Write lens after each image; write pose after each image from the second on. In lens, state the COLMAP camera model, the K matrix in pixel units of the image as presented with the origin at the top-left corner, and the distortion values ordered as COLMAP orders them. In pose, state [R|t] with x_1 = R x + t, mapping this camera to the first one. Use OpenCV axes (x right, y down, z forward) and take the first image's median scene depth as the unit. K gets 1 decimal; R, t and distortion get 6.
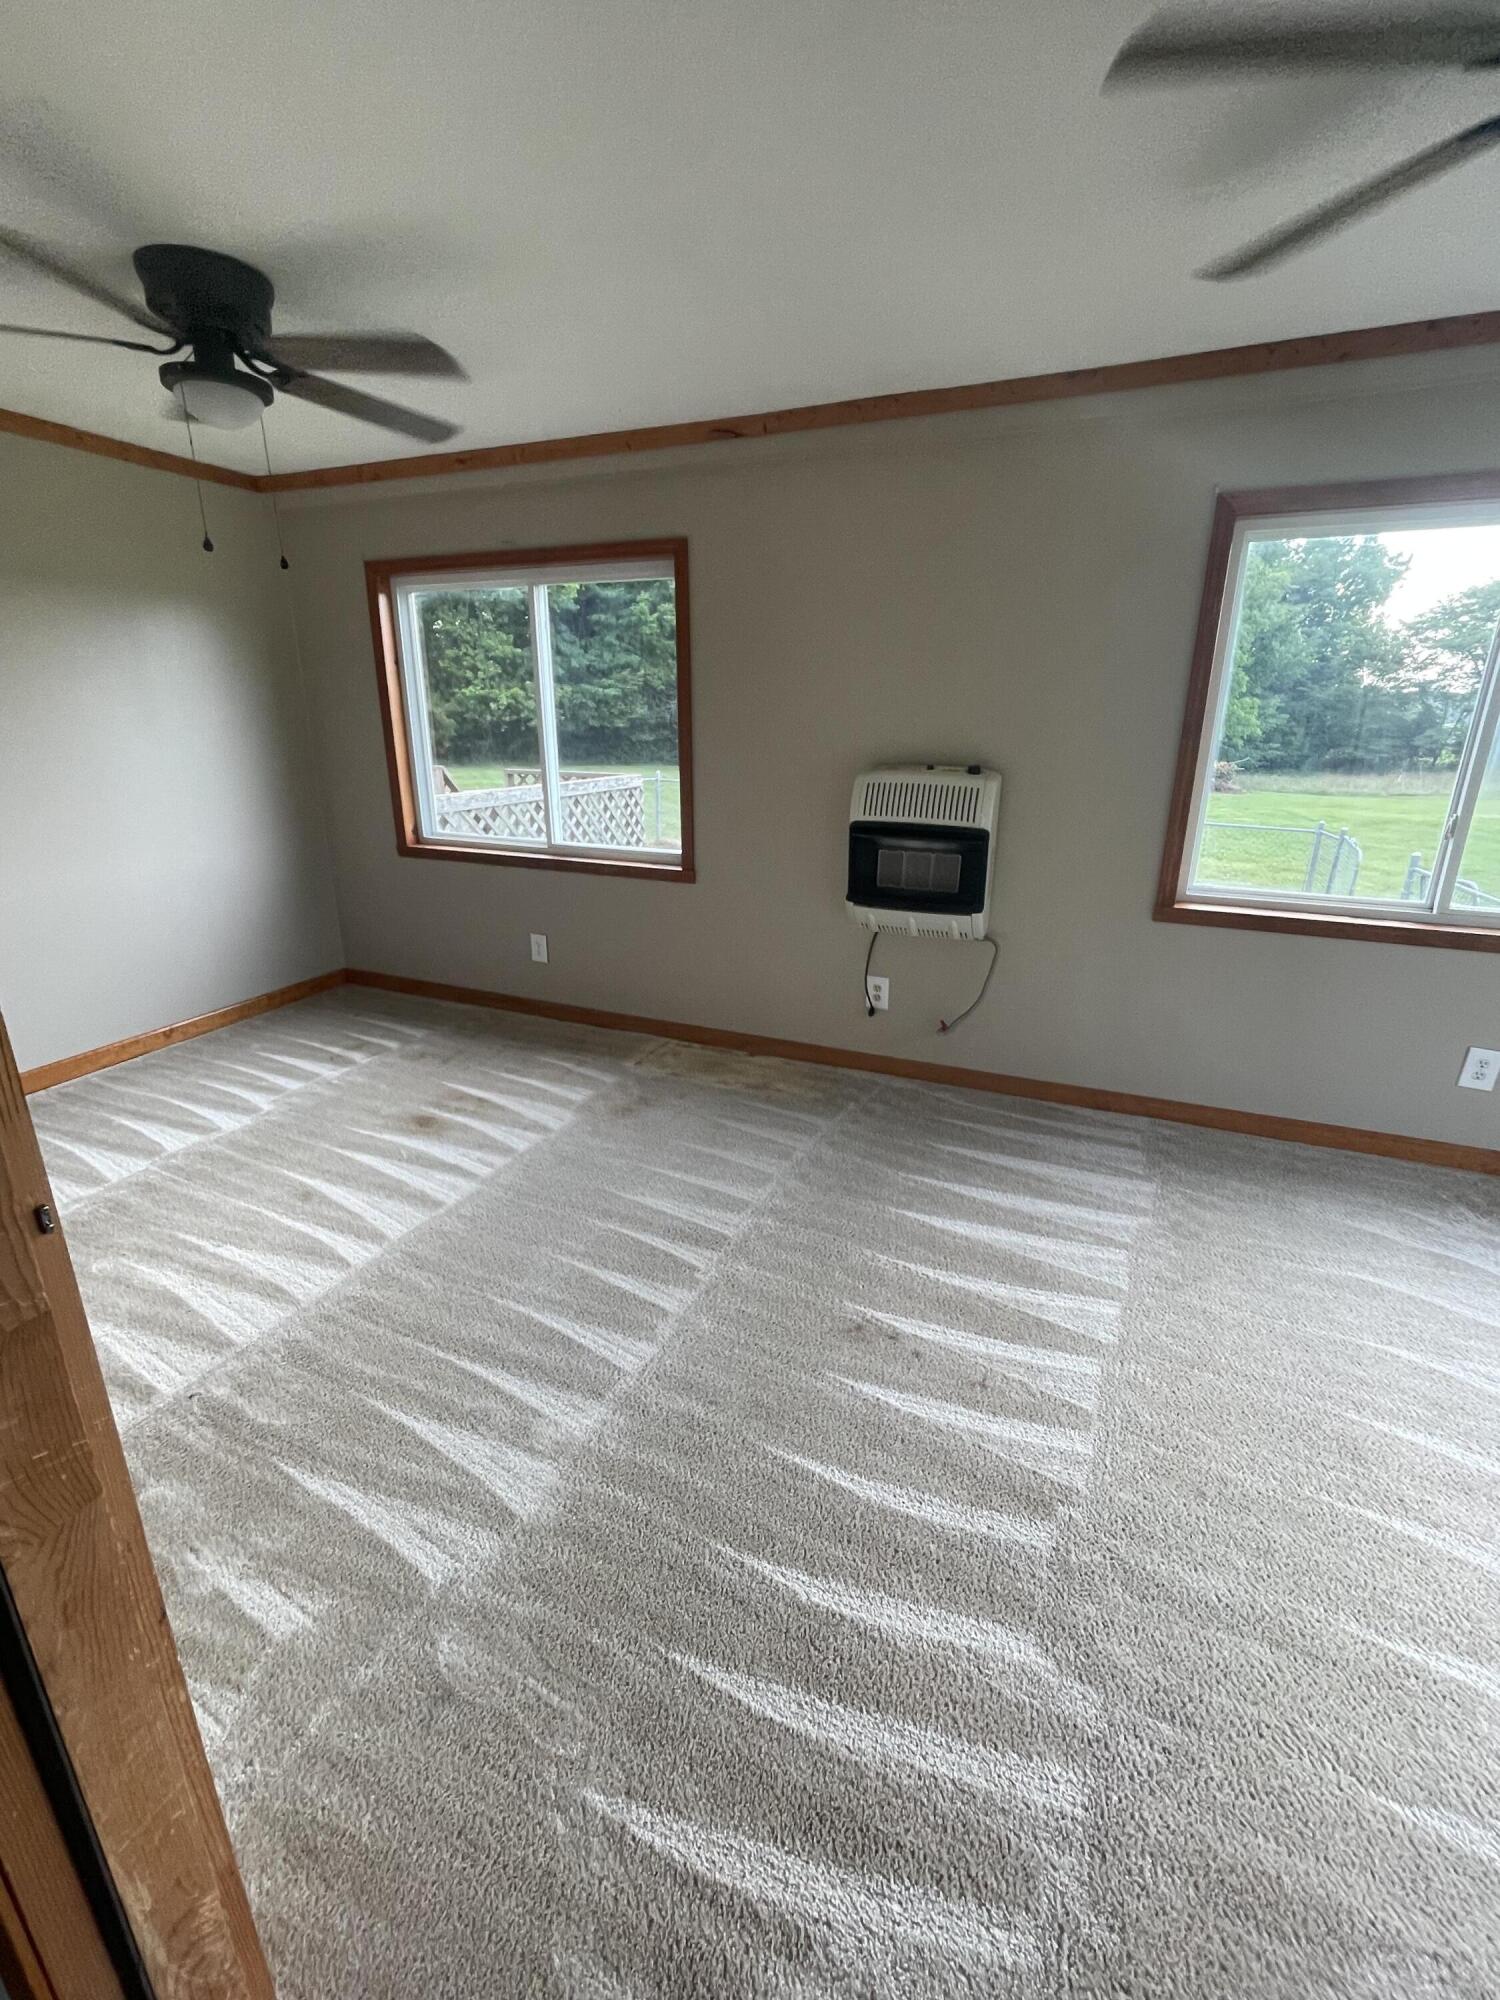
lens RADIAL K [[884.4, 0, 744.0], [0, 884.4, 998.6], [0, 0, 1]] dist [0.000362, 0.001137]
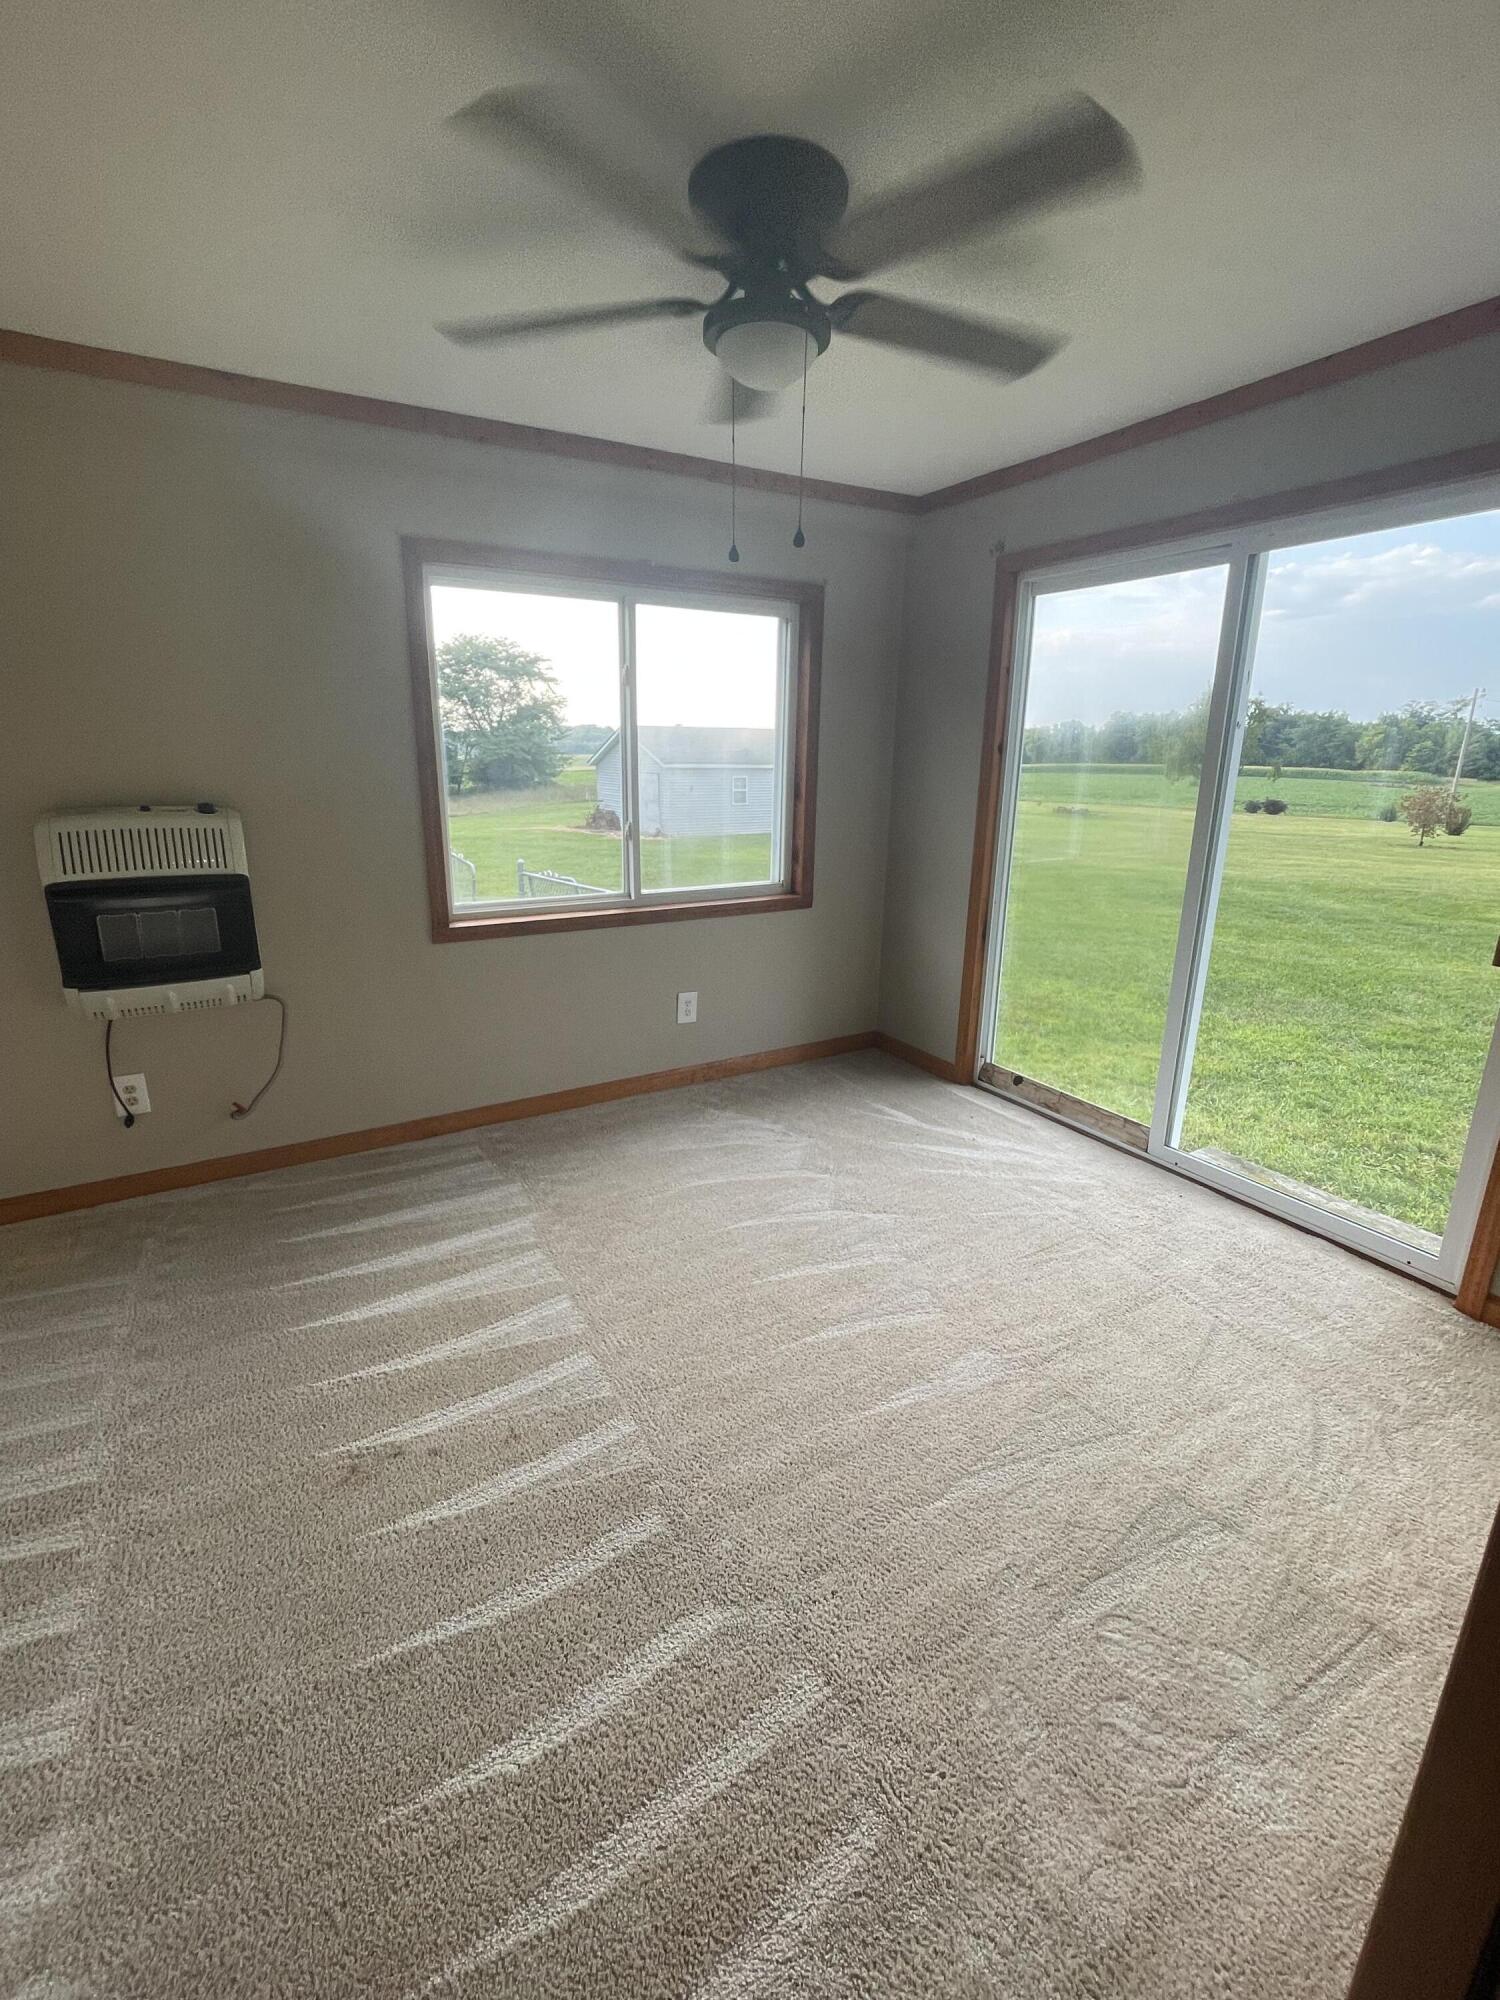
lens RADIAL K [[884.4, 0, 744.0], [0, 884.4, 998.6], [0, 0, 1]] dist [0.000362, 0.001137]
pose [[0.586833, -0.220617, 0.779073, -0.171966], [0.248323, 0.964837, 0.086174, -0.030696], [-0.770690, 0.142892, 0.620982, 0.113580]]
